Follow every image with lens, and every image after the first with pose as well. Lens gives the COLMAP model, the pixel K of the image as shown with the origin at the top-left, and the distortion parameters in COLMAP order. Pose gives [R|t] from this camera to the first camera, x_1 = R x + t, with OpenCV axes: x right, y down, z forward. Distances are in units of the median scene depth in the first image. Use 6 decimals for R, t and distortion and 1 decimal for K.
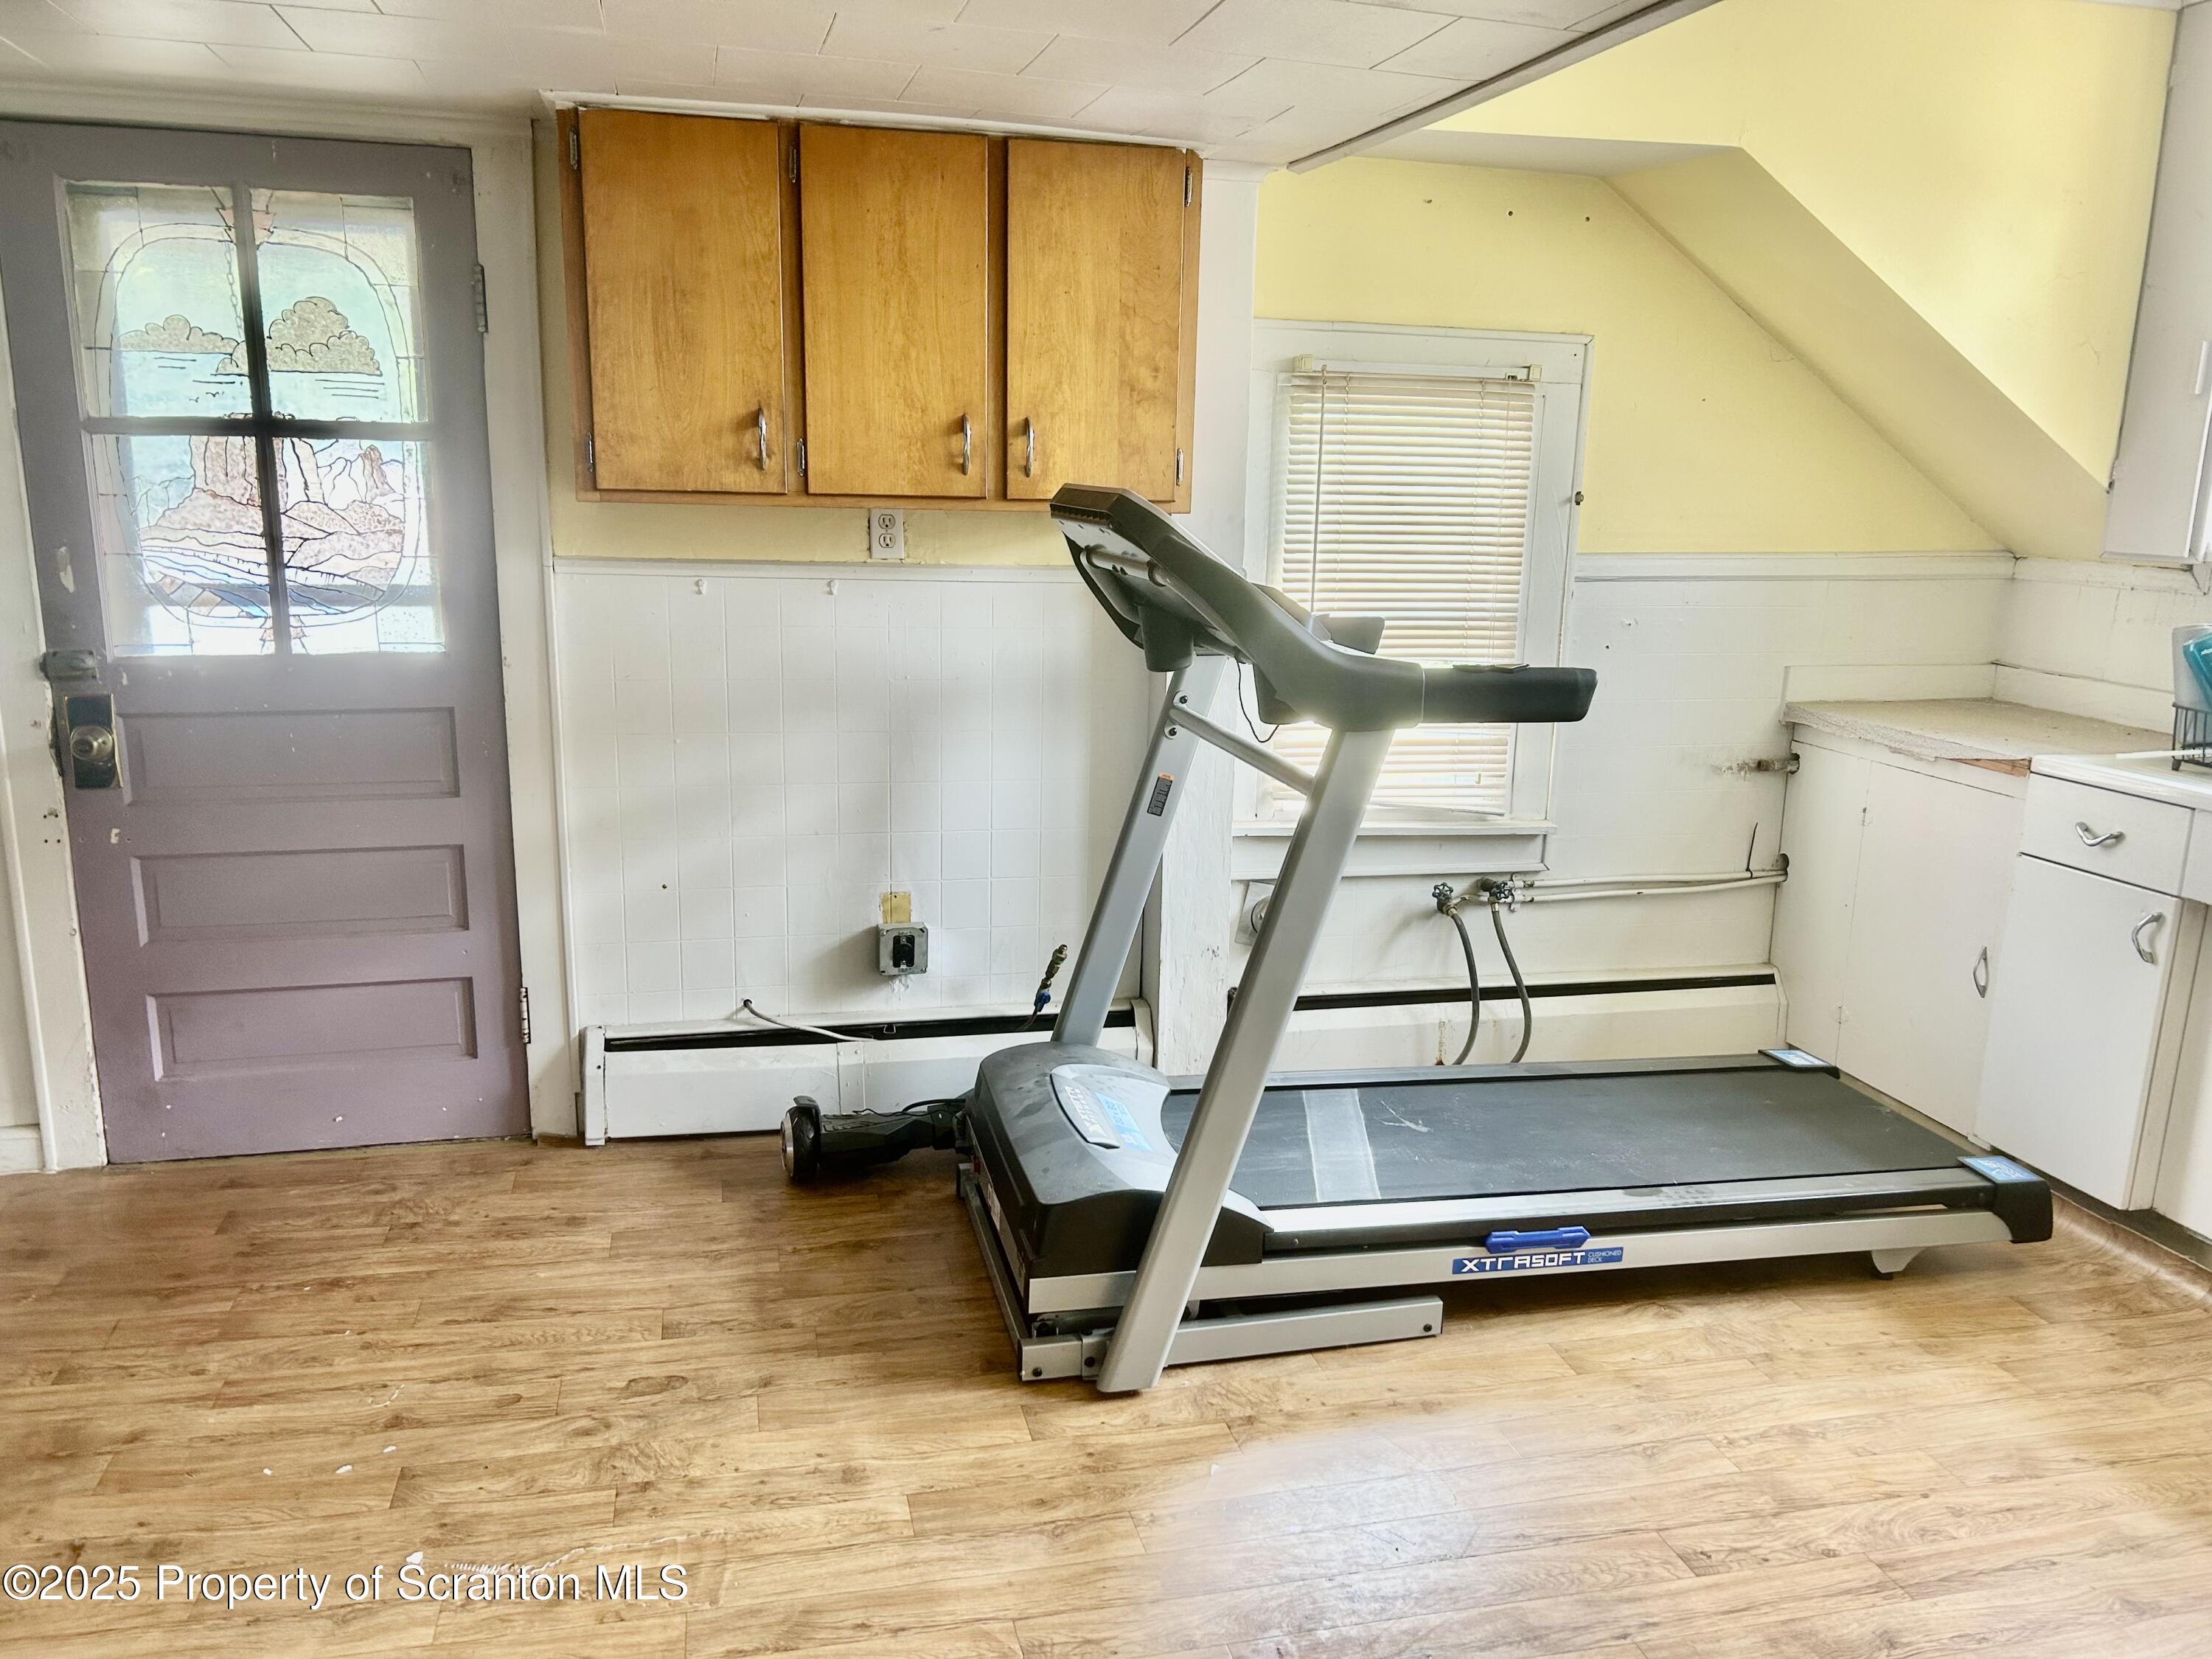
lens RADIAL K [[1670.7, 0, 1105.4], [0, 1670.7, 835.2], [0, 0, 1]] dist [0.057464, -0.072873]
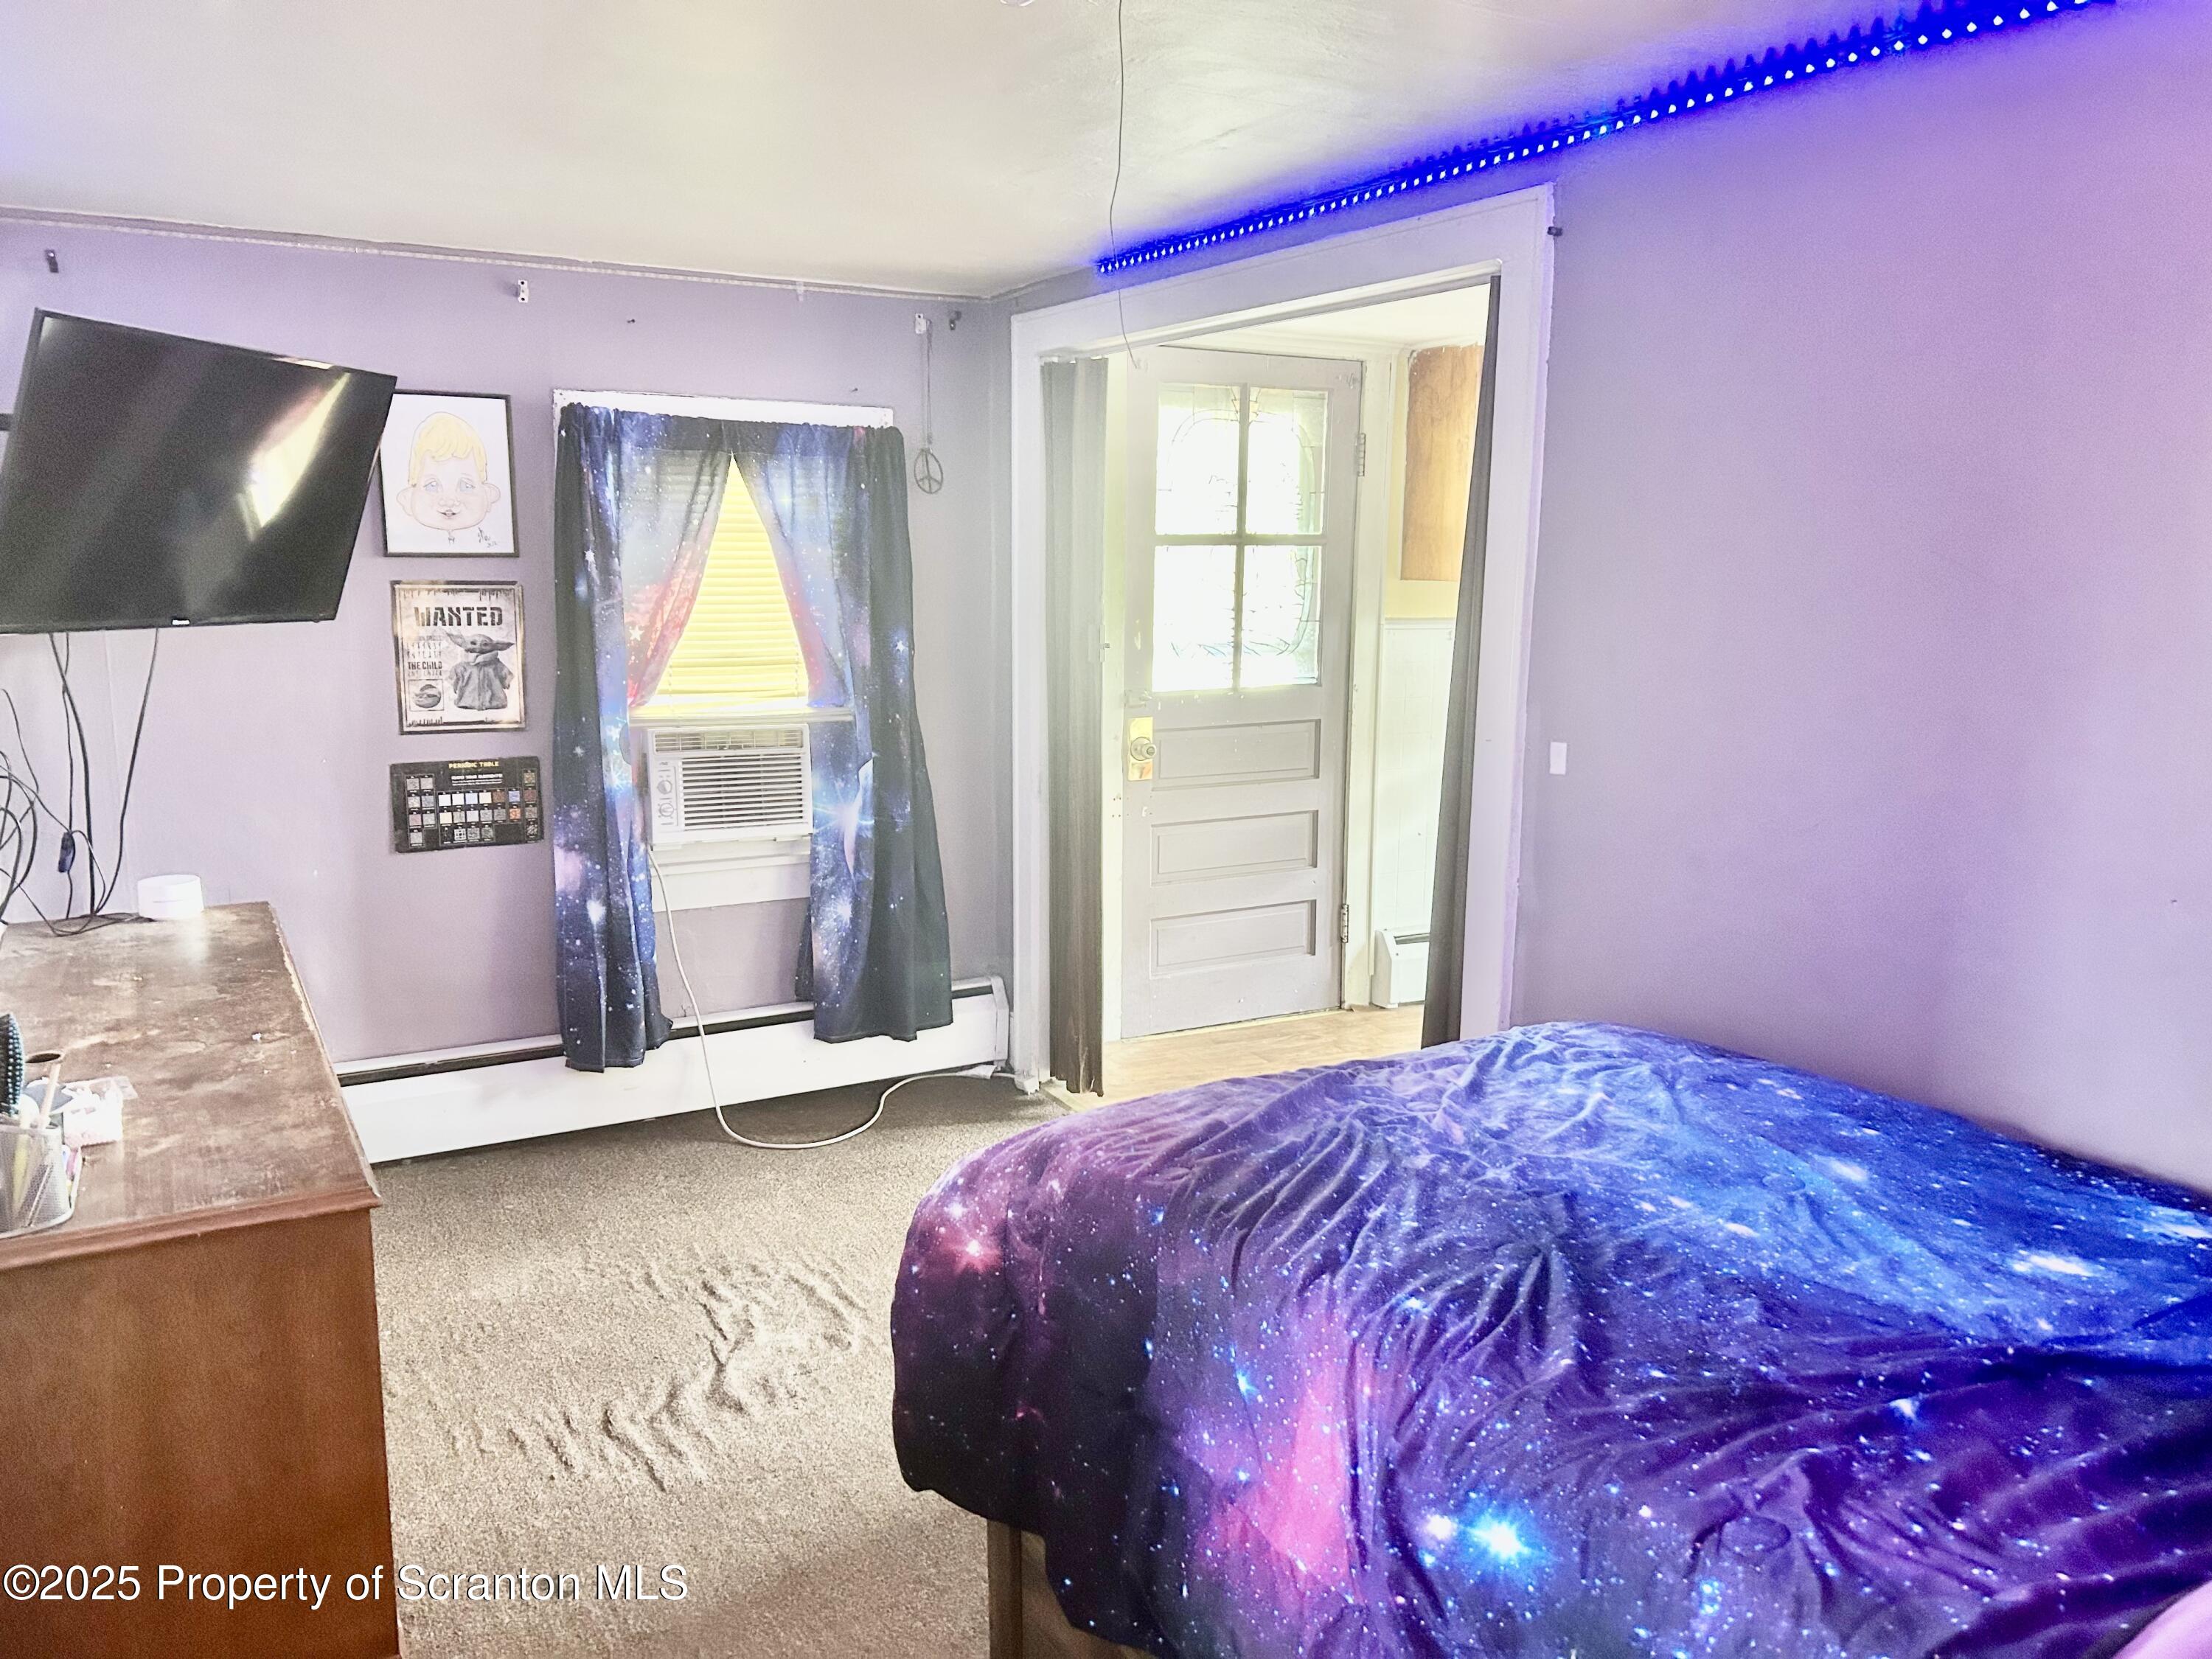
lens RADIAL K [[1670.7, 0, 1105.5], [0, 1670.7, 828.2], [0, 0, 1]] dist [0.057464, -0.072873]
pose [[0.965952, -0.055539, 0.252692, -0.944397], [0.063854, 0.997651, -0.024818, 0.046568], [-0.250720, 0.040108, 0.967229, -0.398329]]
